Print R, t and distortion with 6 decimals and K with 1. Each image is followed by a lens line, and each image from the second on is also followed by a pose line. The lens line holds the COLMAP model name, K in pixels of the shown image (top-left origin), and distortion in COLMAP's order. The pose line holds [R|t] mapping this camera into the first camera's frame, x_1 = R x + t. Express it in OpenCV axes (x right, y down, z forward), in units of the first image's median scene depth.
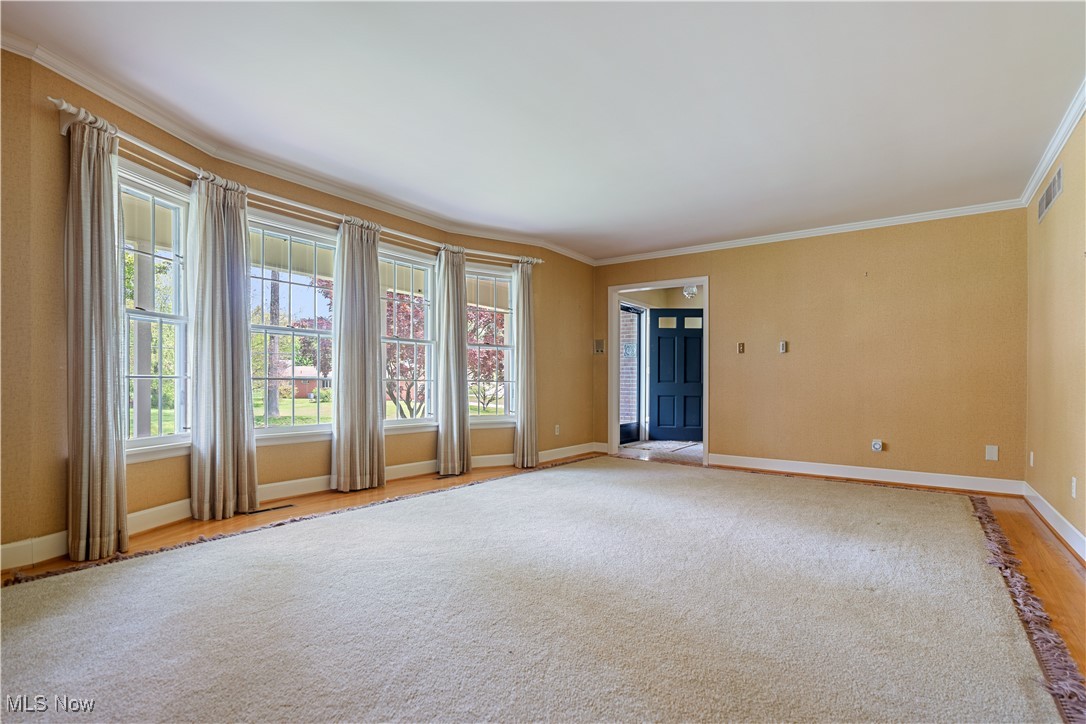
lens RADIAL K [[523.1, 0, 548.1], [0, 523.1, 374.1], [0, 0, 1]] dist [0.011685, 0.000221]
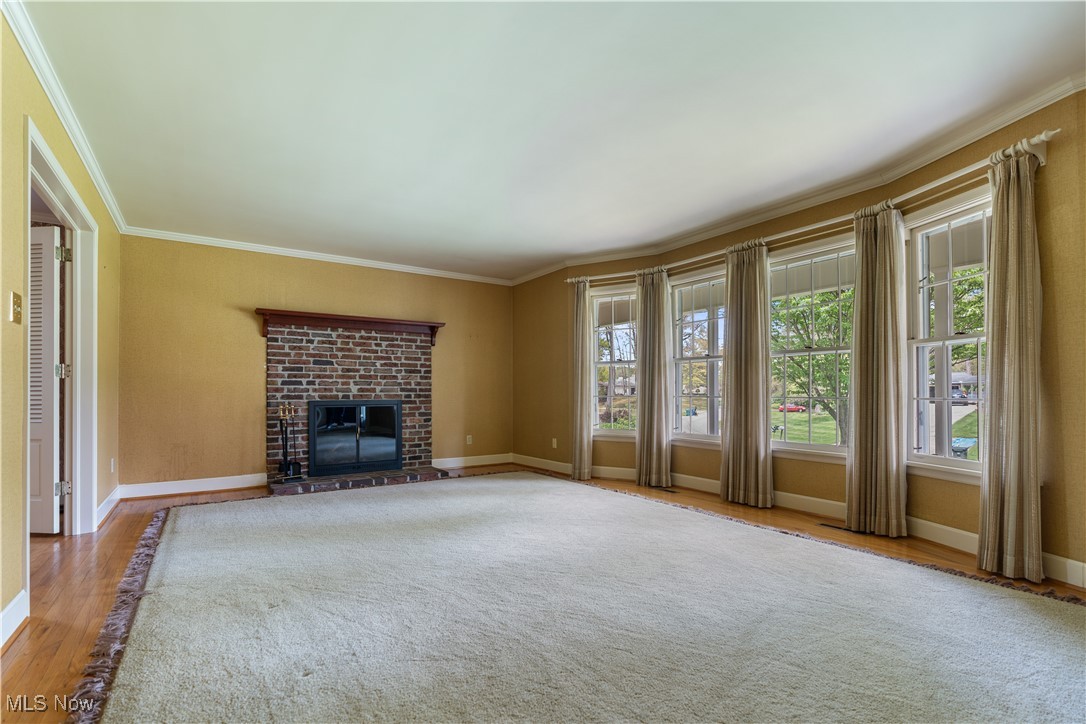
lens RADIAL K [[503.1, 0, 549.3], [0, 503.1, 385.0], [0, 0, 1]] dist [-0.001017, 0.000152]
pose [[-0.345124, -0.030410, -0.938064, 0.687596], [-0.003353, 0.999509, -0.031168, 0.017732], [0.938551, -0.007612, -0.345056, 0.965524]]
